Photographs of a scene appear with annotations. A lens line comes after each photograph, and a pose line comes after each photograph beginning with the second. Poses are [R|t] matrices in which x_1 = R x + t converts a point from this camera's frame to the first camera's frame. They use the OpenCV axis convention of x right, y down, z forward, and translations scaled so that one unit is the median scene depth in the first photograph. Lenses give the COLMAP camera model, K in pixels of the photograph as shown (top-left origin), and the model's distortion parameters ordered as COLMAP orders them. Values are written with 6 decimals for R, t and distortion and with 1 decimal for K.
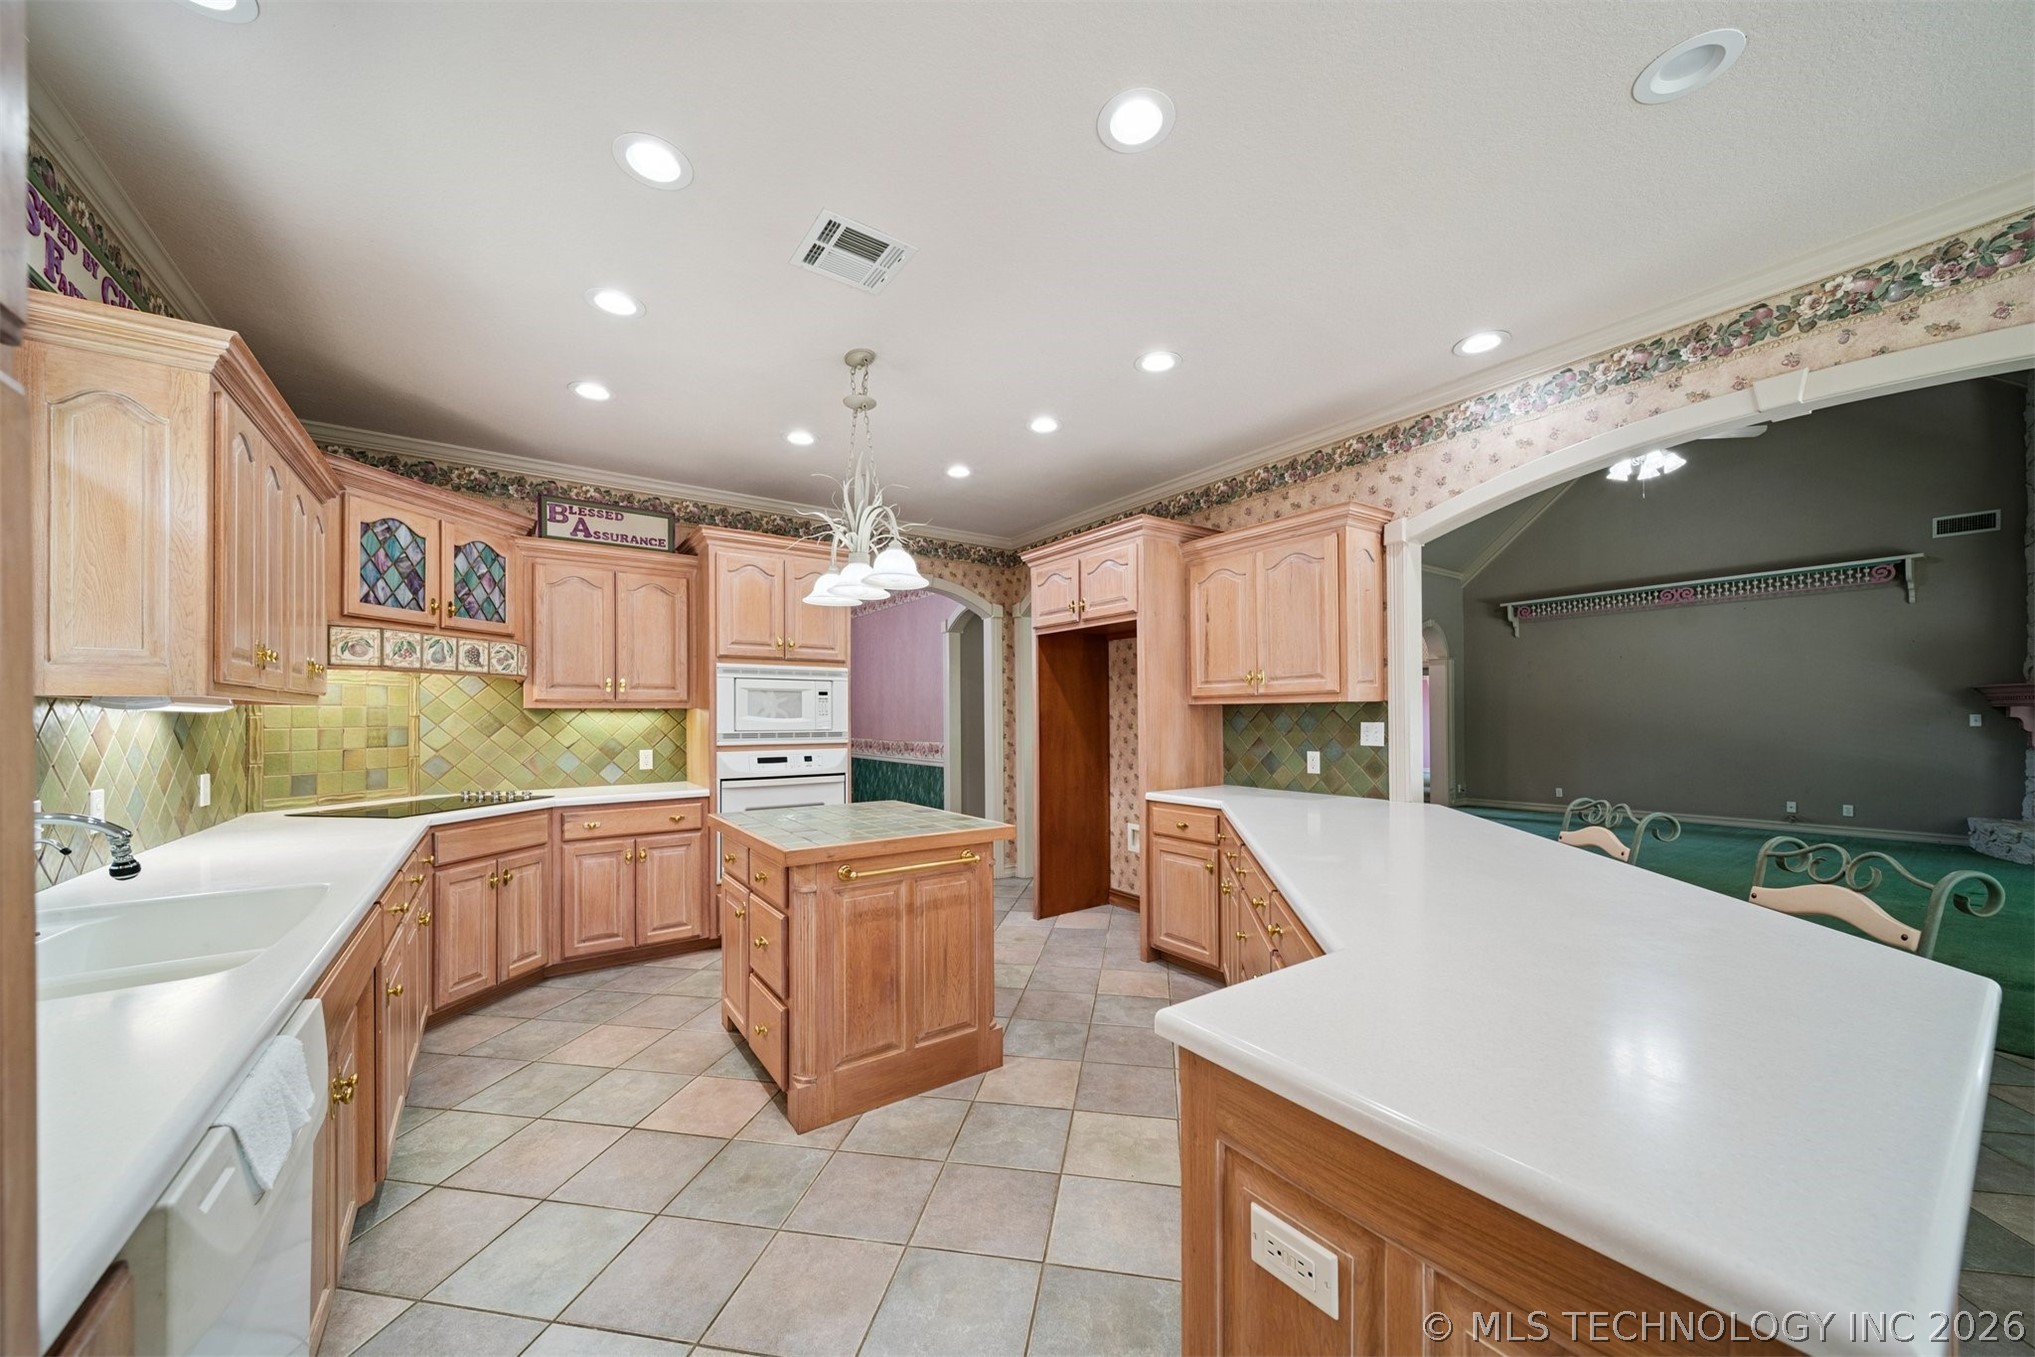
lens RADIAL K [[715.3, 0, 1028.6], [0, 715.3, 708.8], [0, 0, 1]] dist [0.003681, -0.000784]
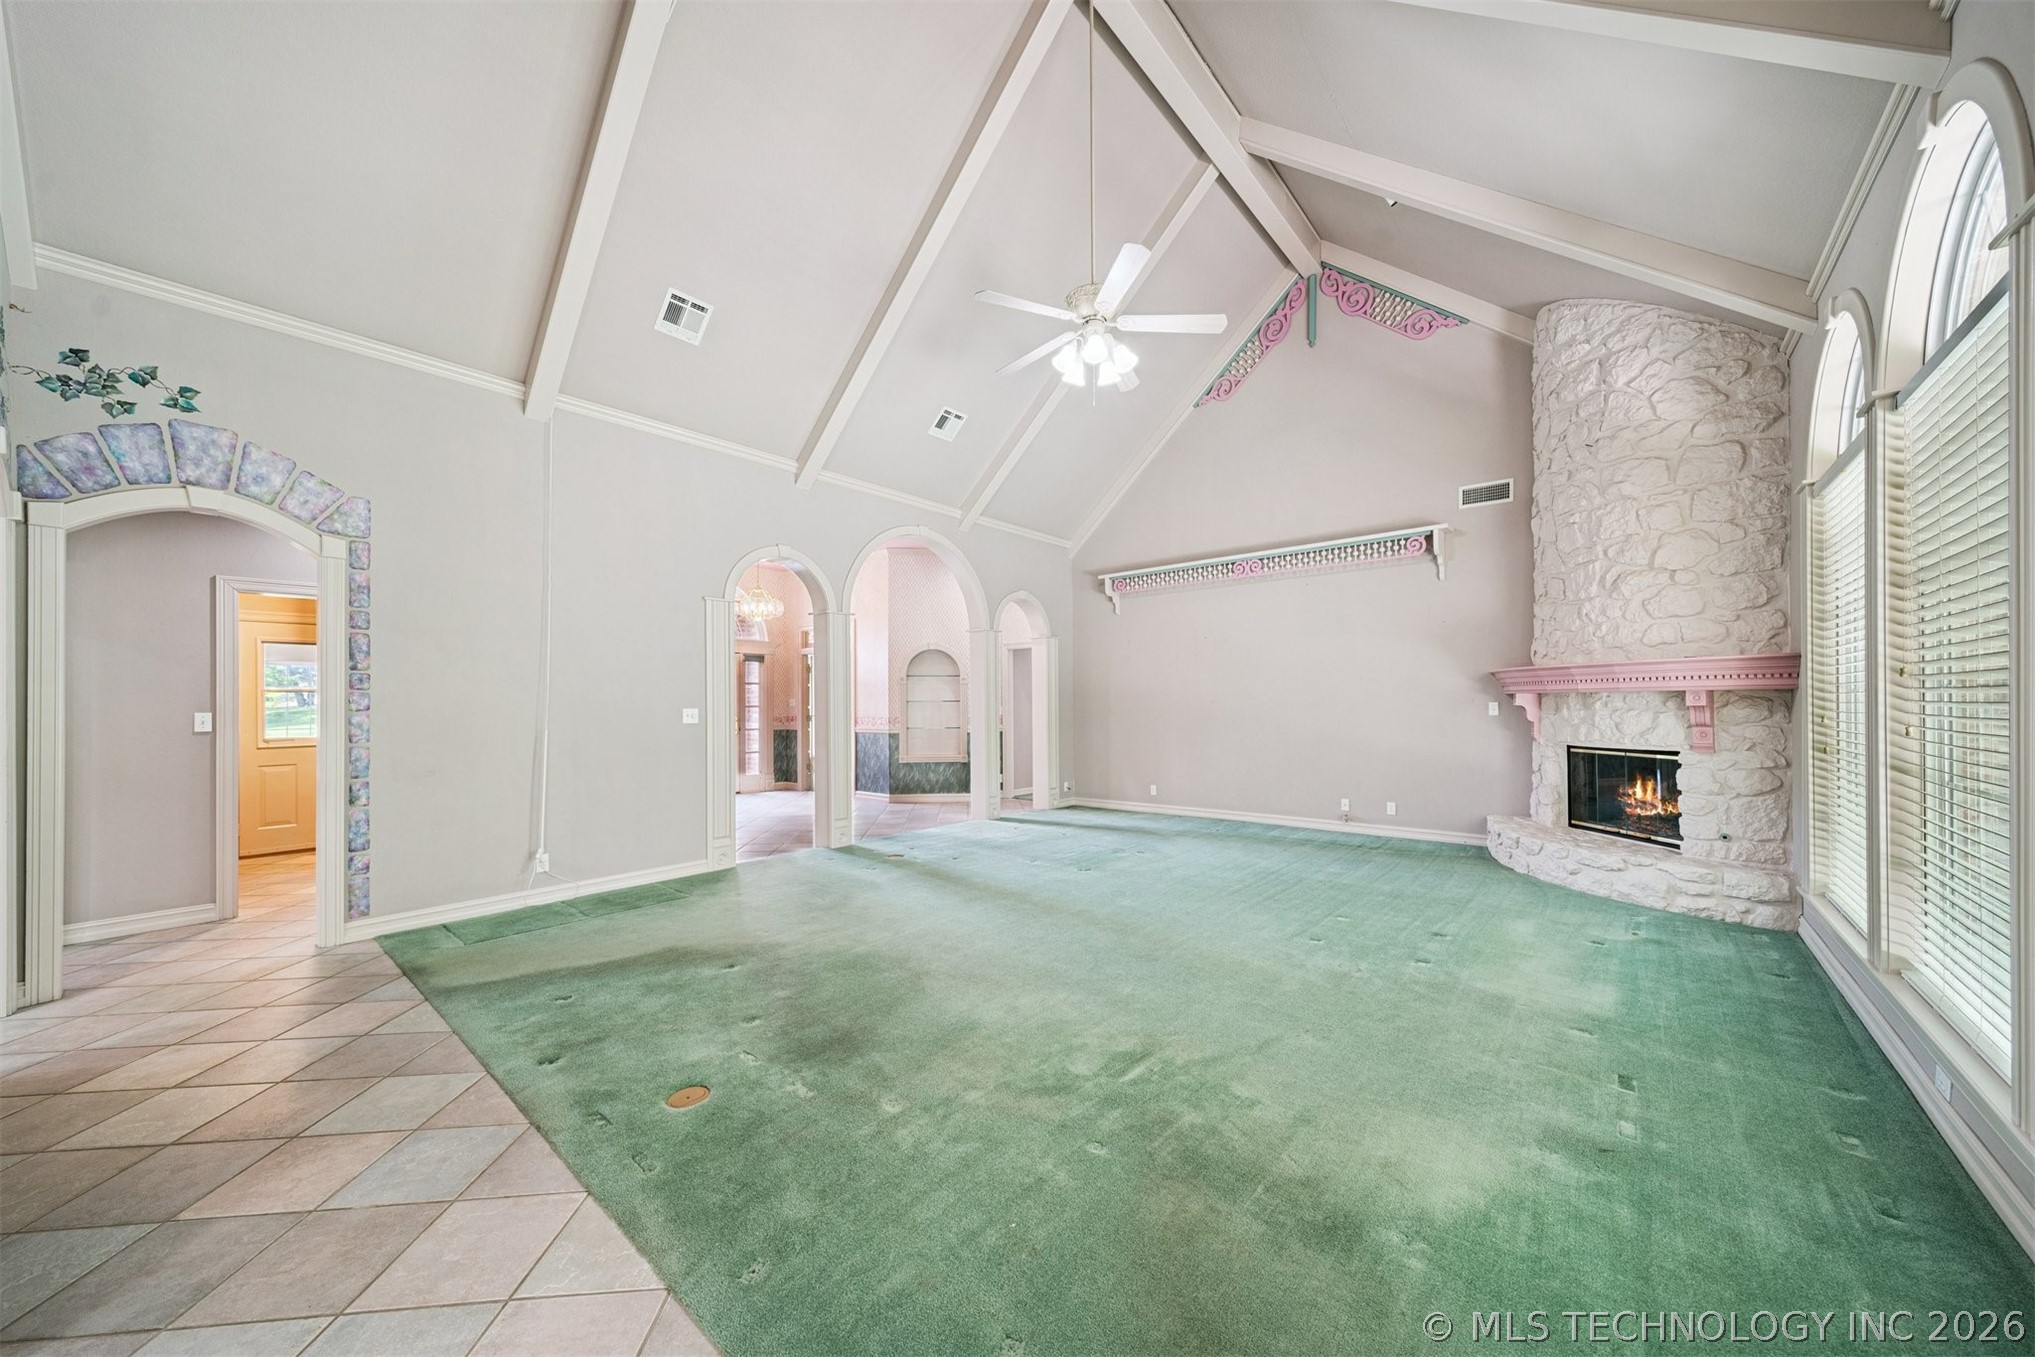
lens RADIAL K [[715.3, 0, 1016.3], [0, 715.3, 691.4], [0, 0, 1]] dist [0.003681, -0.000784]
pose [[0.969230, 0.003093, 0.246138, 0.492766], [-0.001636, 0.999980, -0.006124, 0.000577], [-0.246152, 0.005533, 0.969215, 0.259169]]
